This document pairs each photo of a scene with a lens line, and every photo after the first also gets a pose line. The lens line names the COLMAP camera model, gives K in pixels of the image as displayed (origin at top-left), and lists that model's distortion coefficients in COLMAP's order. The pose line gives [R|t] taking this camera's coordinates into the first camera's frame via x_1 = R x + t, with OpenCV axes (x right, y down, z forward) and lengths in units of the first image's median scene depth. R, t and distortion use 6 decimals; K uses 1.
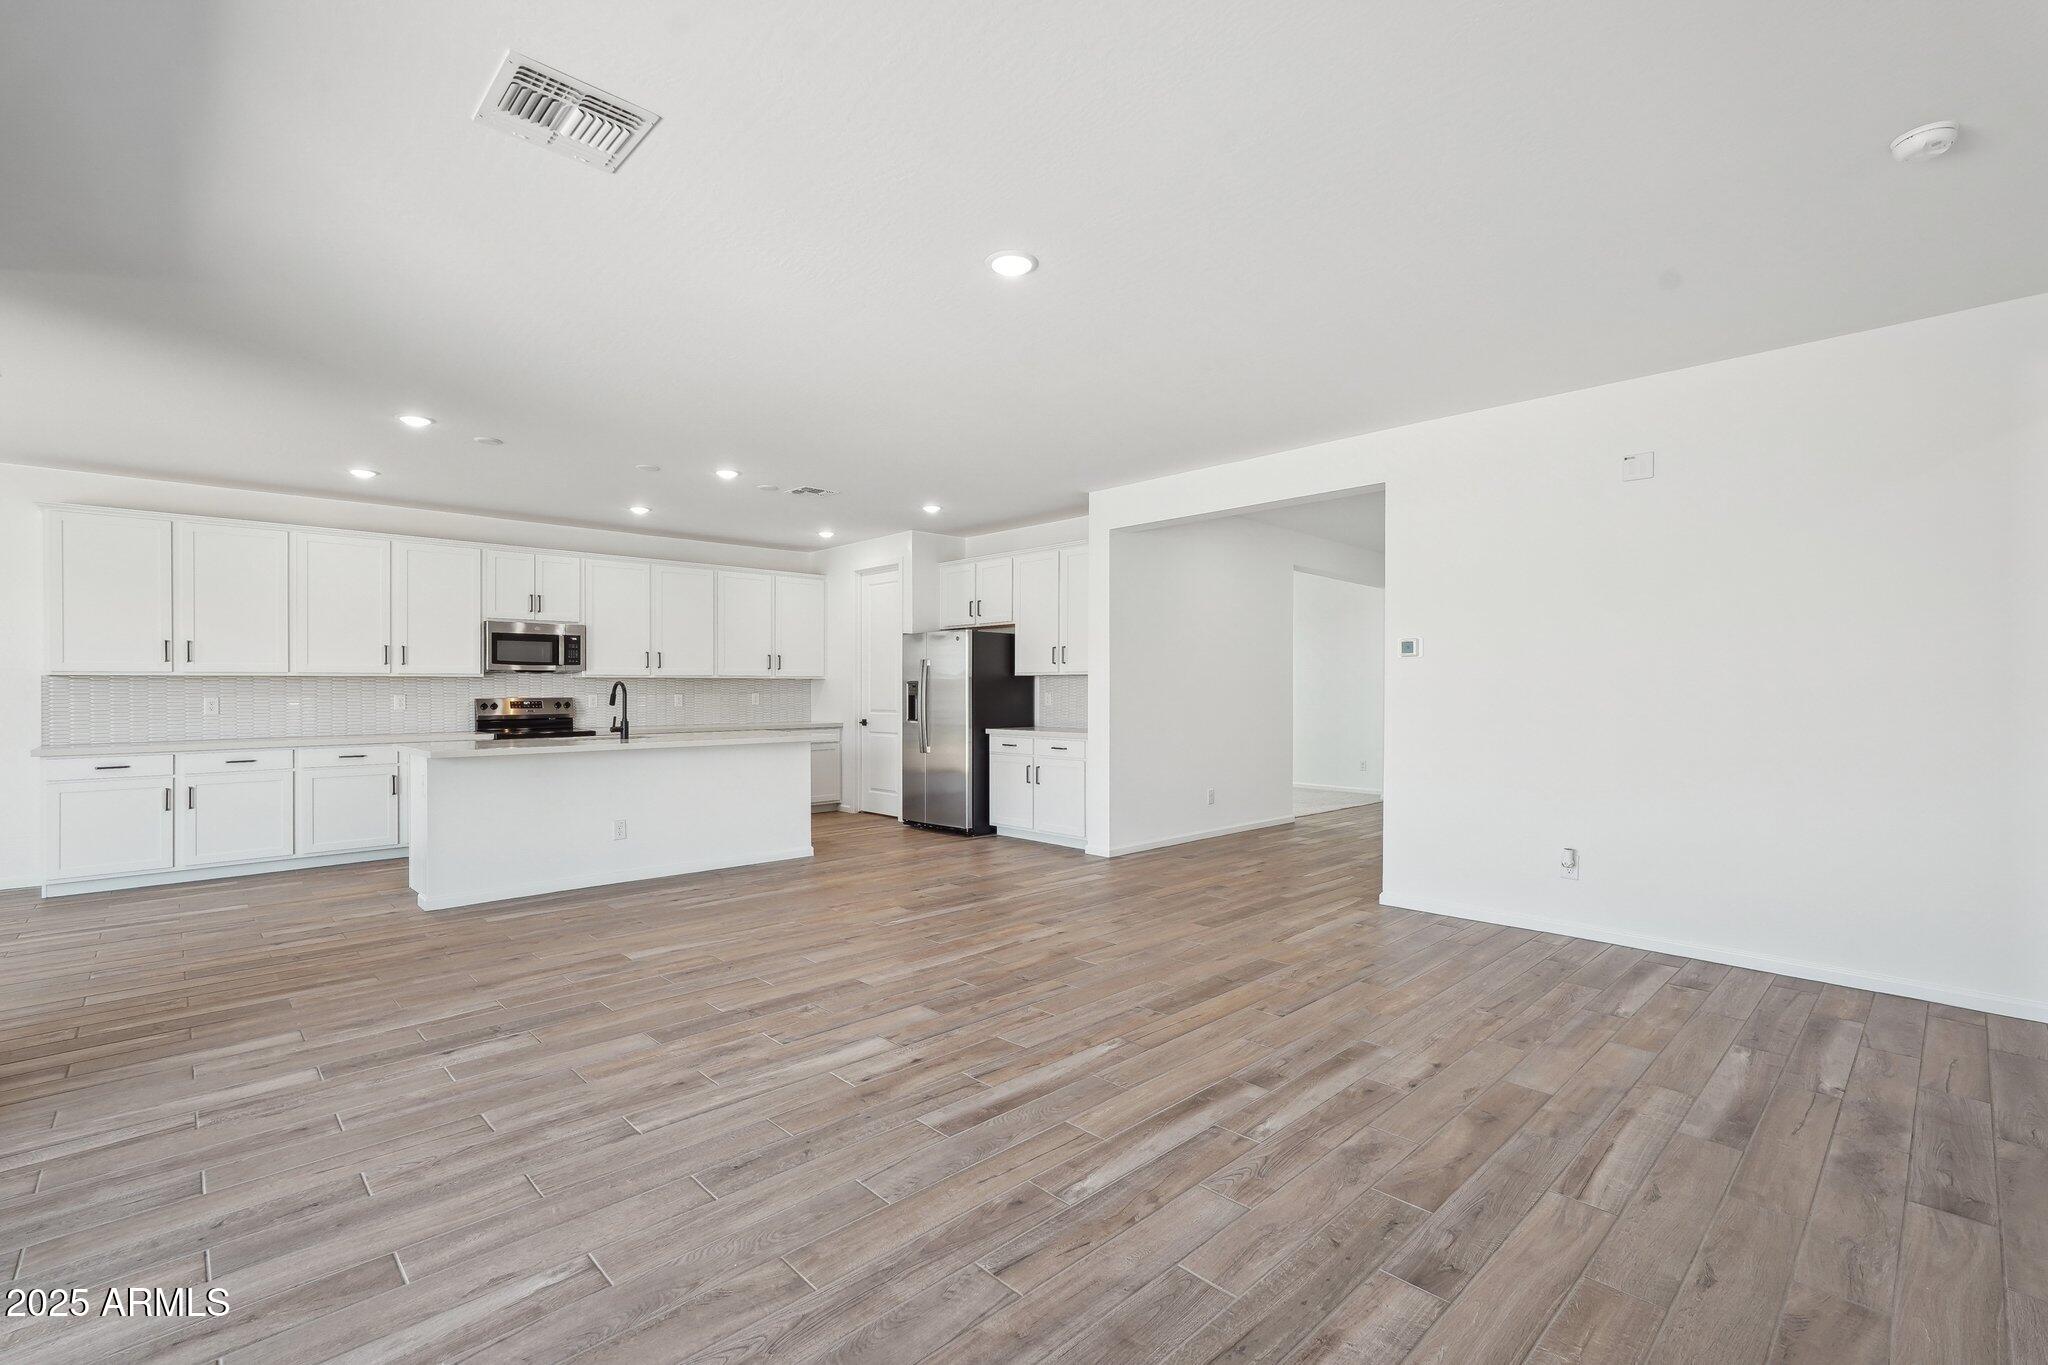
lens RADIAL K [[920.0, 0, 1035.6], [0, 920.0, 691.4], [0, 0, 1]] dist [-0.005385, 0.005516]
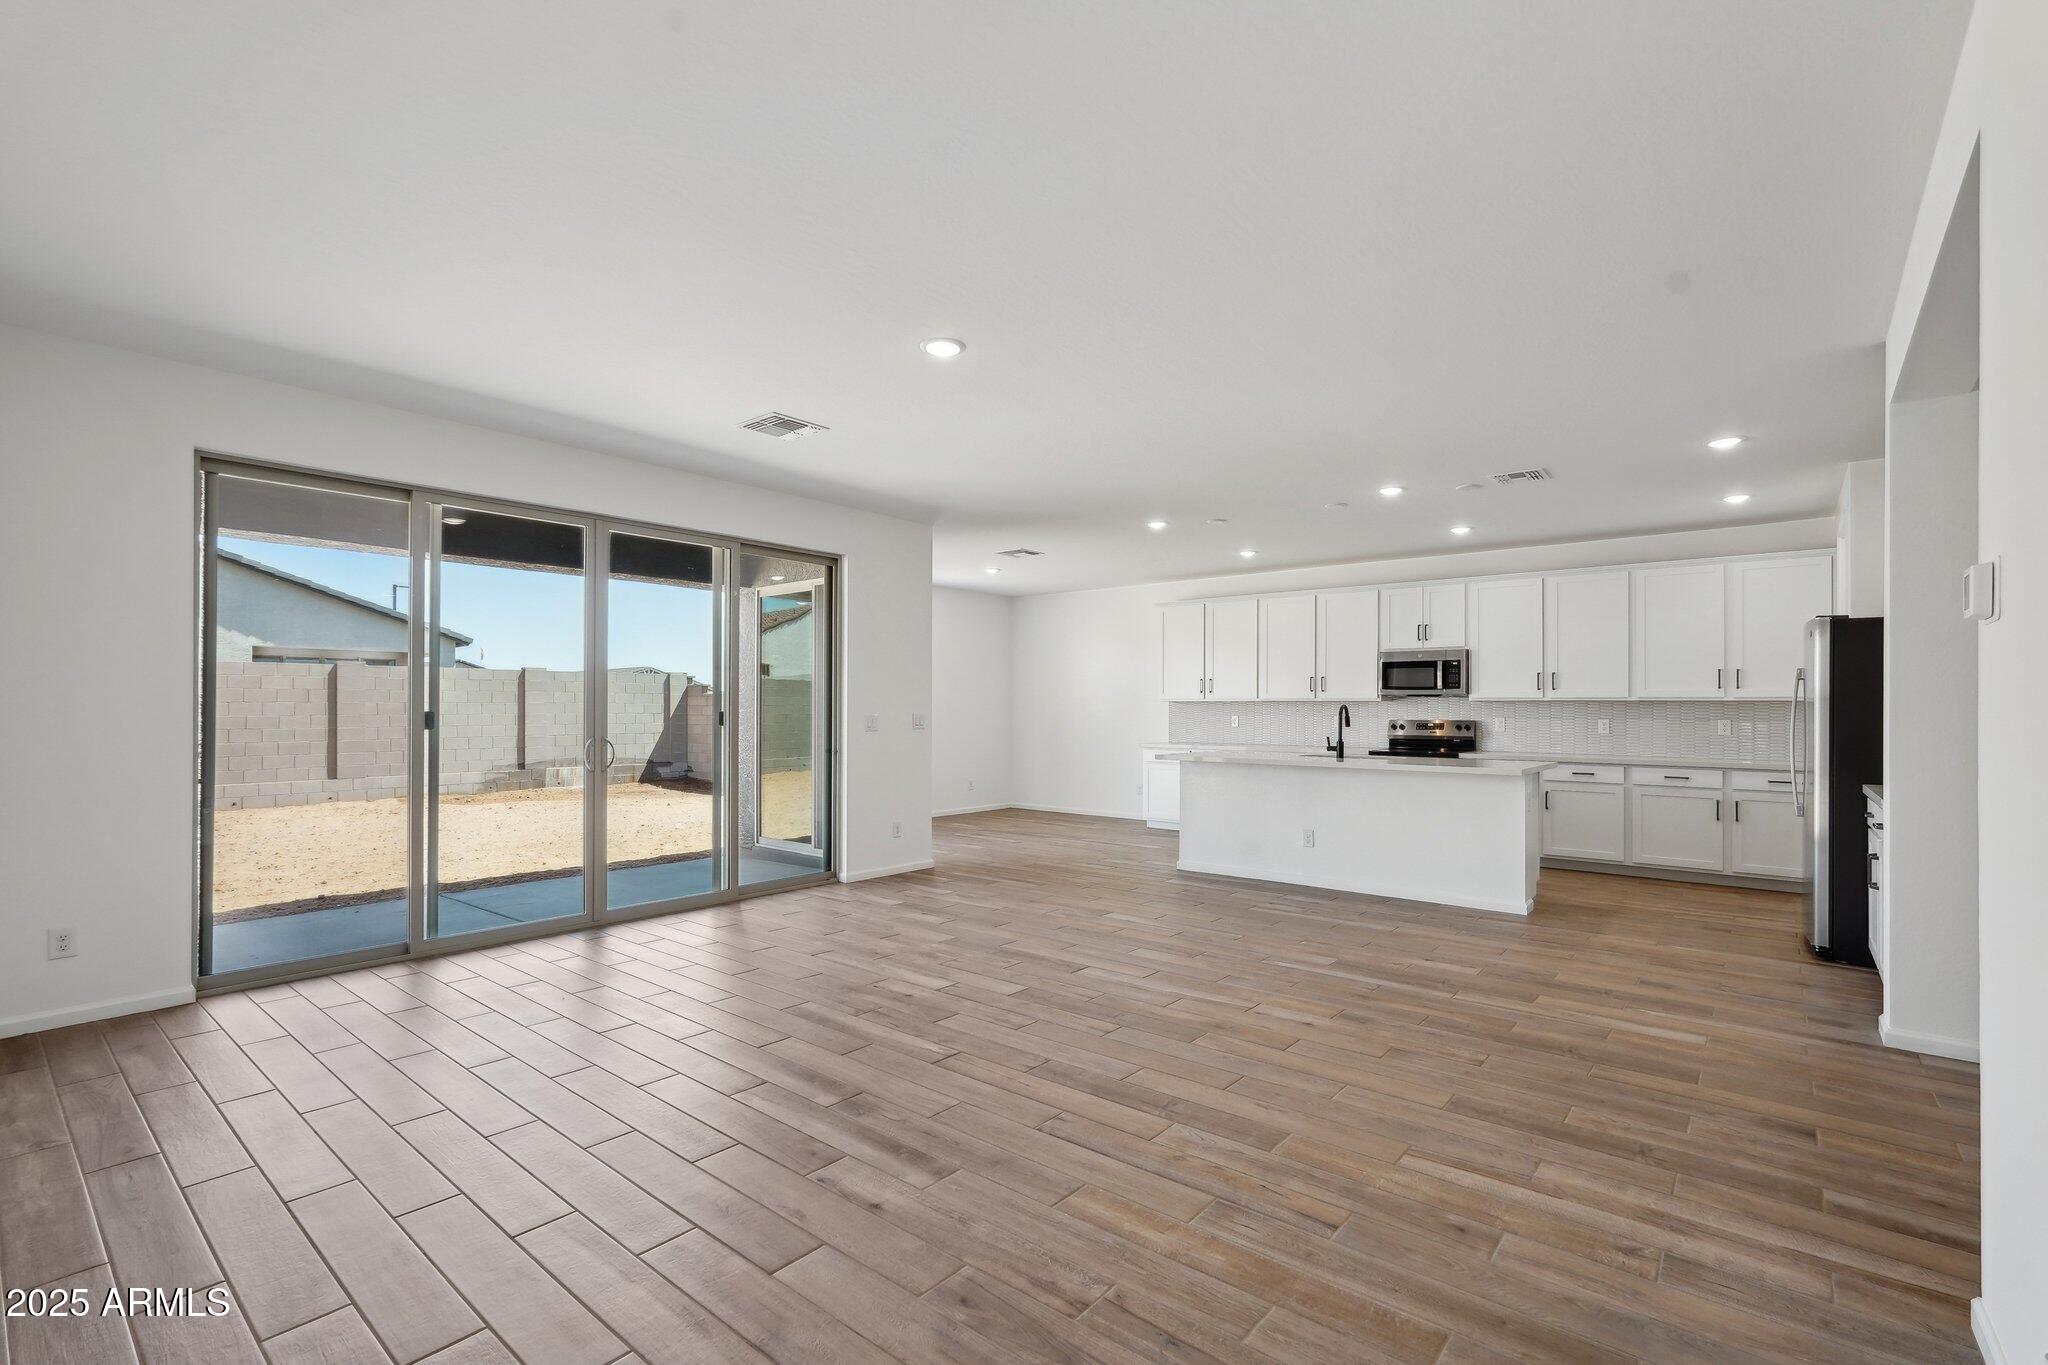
lens RADIAL K [[920.0, 0, 1012.8], [0, 920.0, 704.5], [0, 0, 1]] dist [-0.005385, 0.005516]
pose [[0.104262, -0.002374, -0.994547, 0.584473], [-0.009549, 0.999949, -0.003388, -0.003819], [0.994504, 0.009850, 0.104234, 0.497881]]
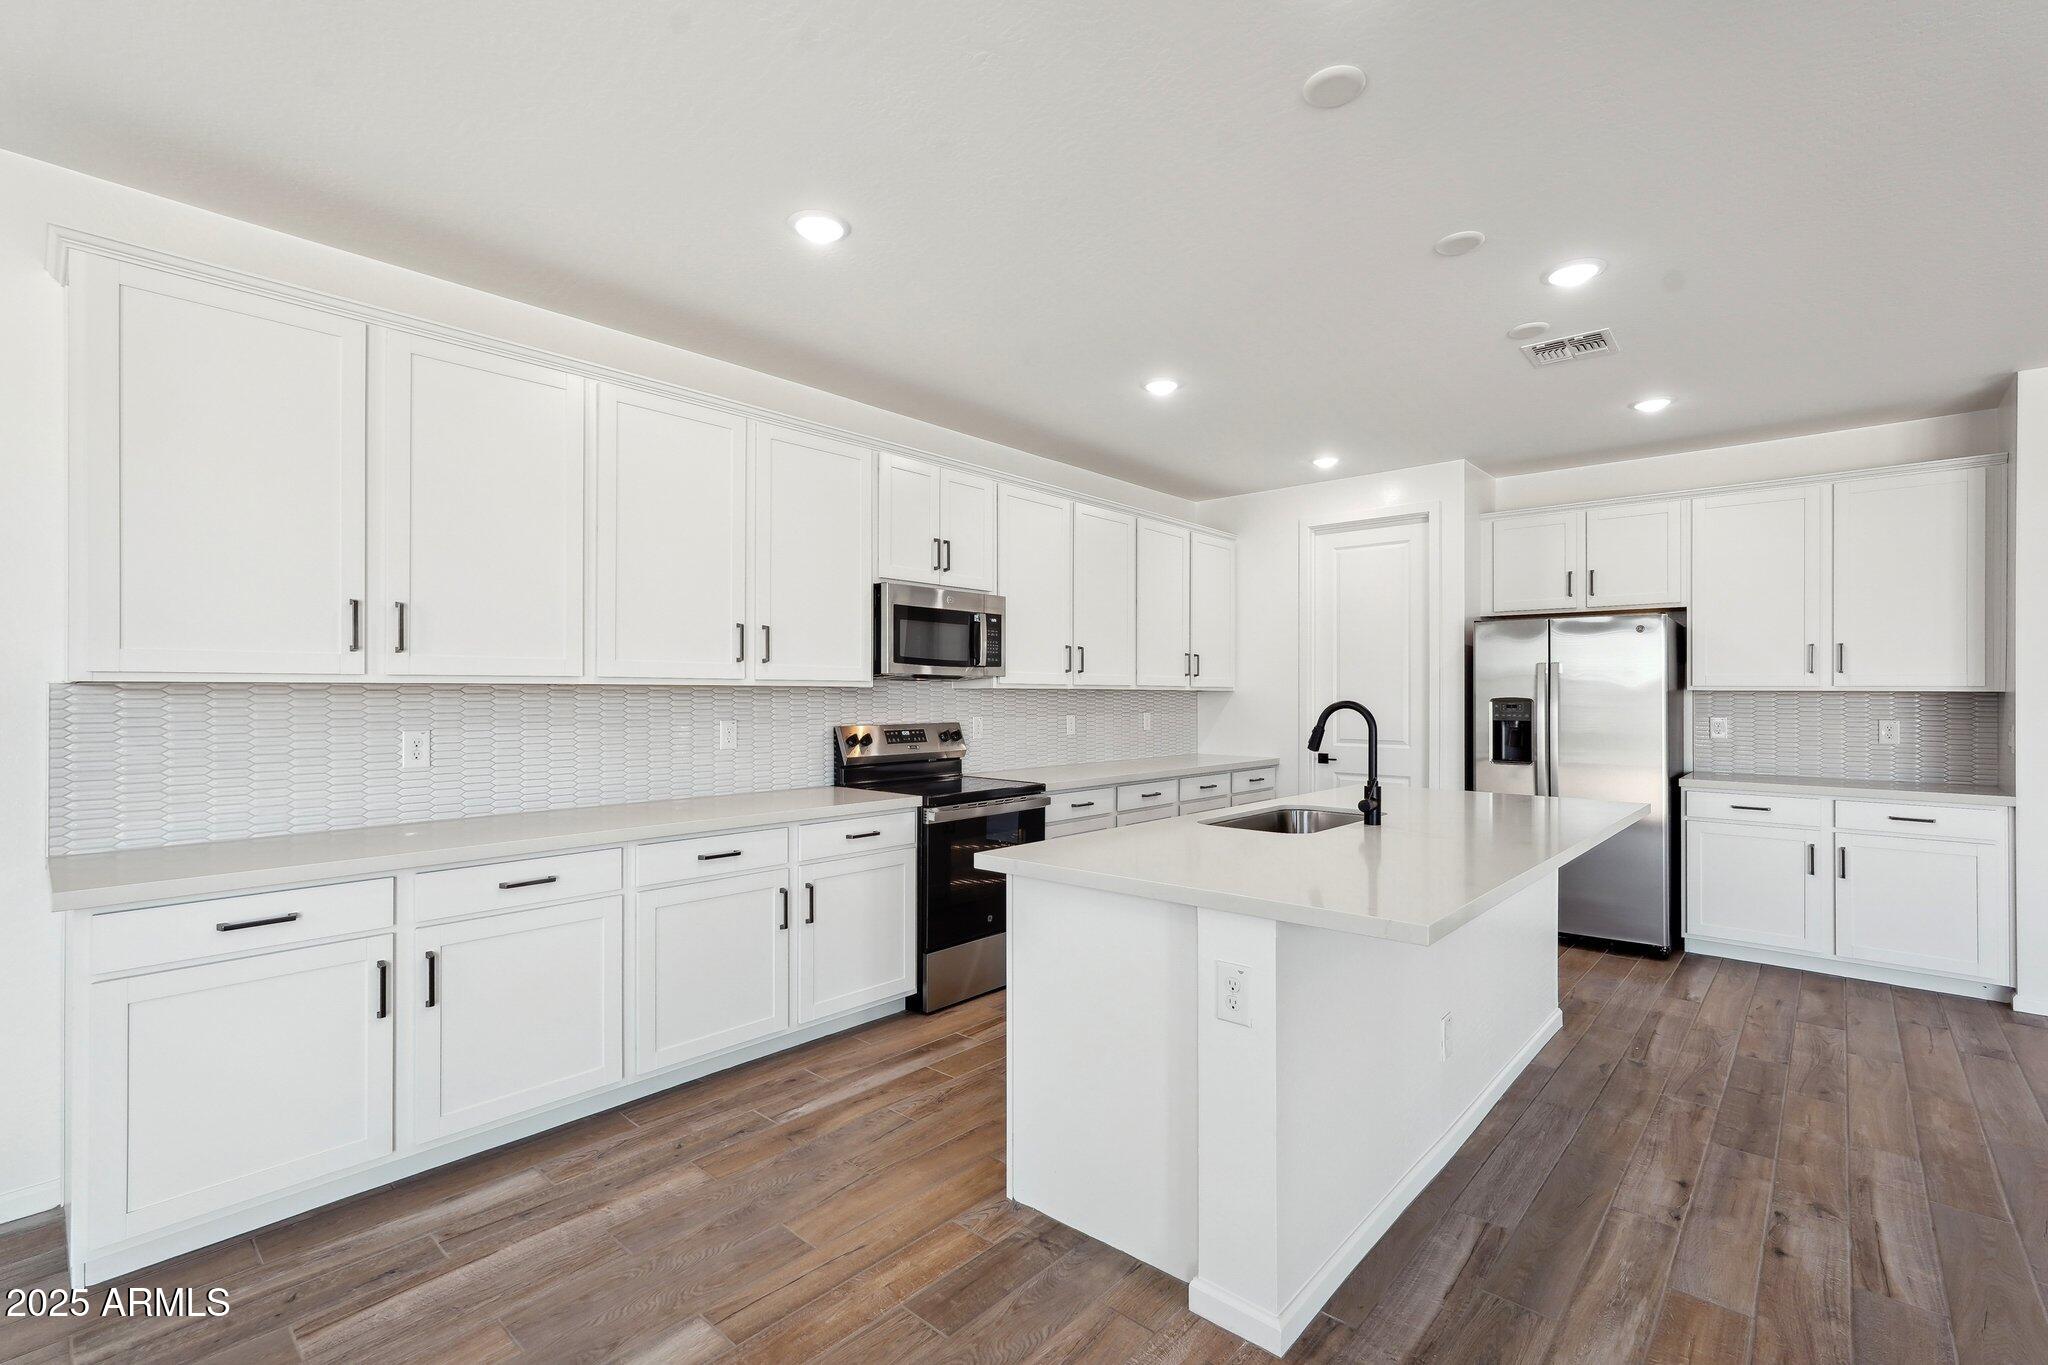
lens RADIAL K [[920.0, 0, 1014.0], [0, 920.0, 679.3], [0, 0, 1]] dist [-0.005385, 0.005516]
pose [[0.995315, 0.006697, 0.096449, -0.674869], [-0.004691, 0.999768, -0.021006, -0.011363], [-0.096567, 0.020455, 0.995116, 0.542502]]
